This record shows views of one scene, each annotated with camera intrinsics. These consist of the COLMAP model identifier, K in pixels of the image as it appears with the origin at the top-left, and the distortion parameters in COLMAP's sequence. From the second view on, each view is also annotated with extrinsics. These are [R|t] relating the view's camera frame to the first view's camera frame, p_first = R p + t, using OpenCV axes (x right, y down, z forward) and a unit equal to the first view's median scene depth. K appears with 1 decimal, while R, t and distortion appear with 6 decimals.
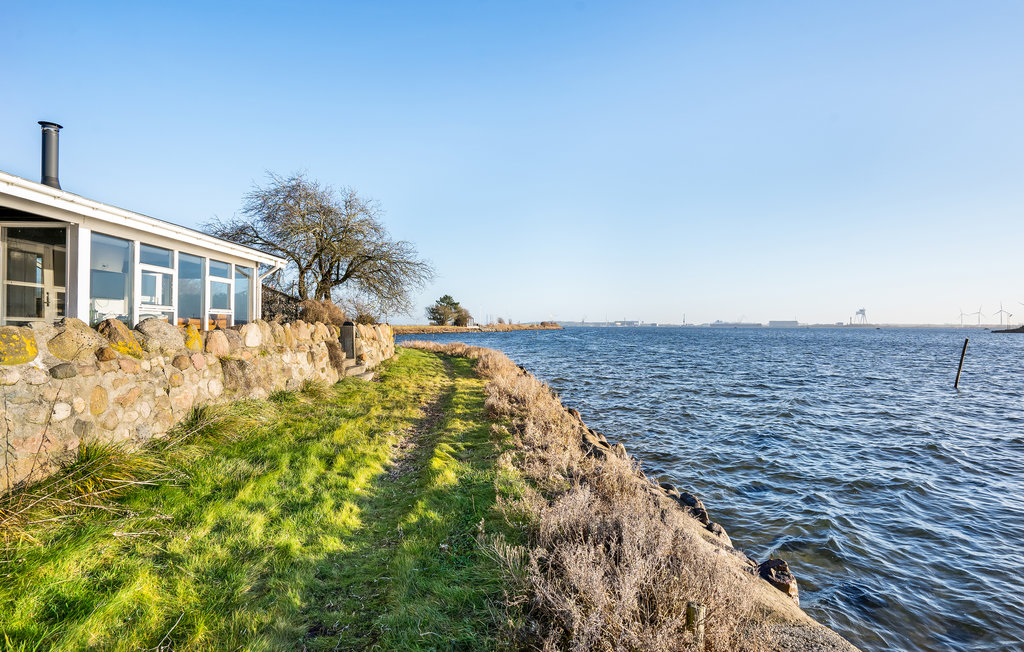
lens RADIAL K [[537.5, 0, 513.0], [0, 537.5, 325.5], [0, 0, 1]] dist [-0.017709, 0.008654]
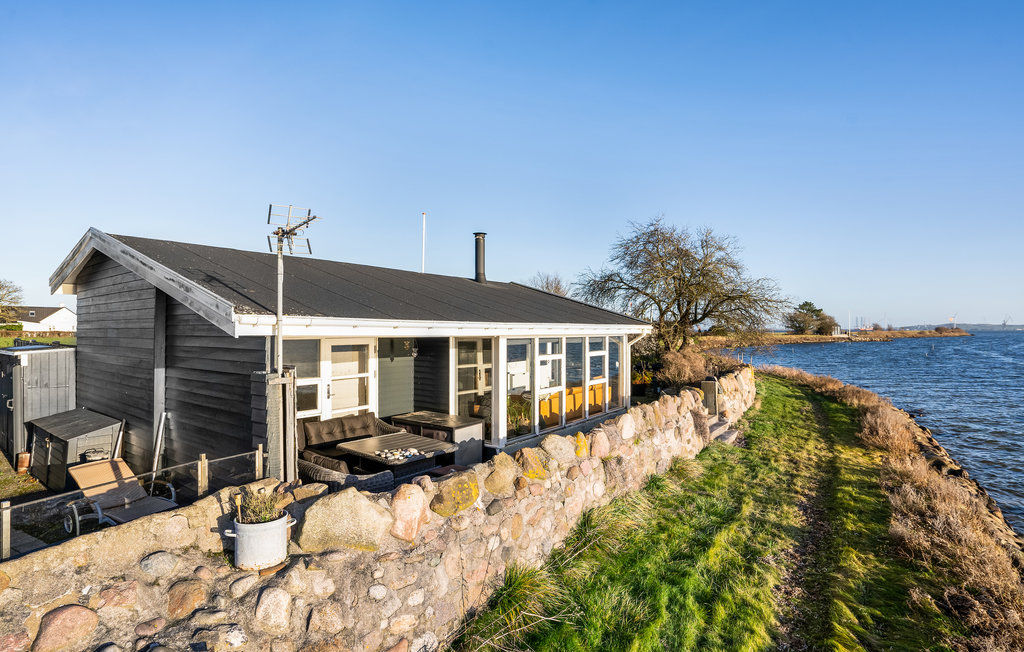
lens RADIAL K [[510.3, 0, 509.7], [0, 510.3, 325.7], [0, 0, 1]] dist [-0.043281, 0.004962]
pose [[0.793890, -0.011024, -0.607961, -0.040715], [0.008871, 0.999939, -0.006548, -0.138810], [0.607996, -0.000195, 0.793940, 0.037768]]
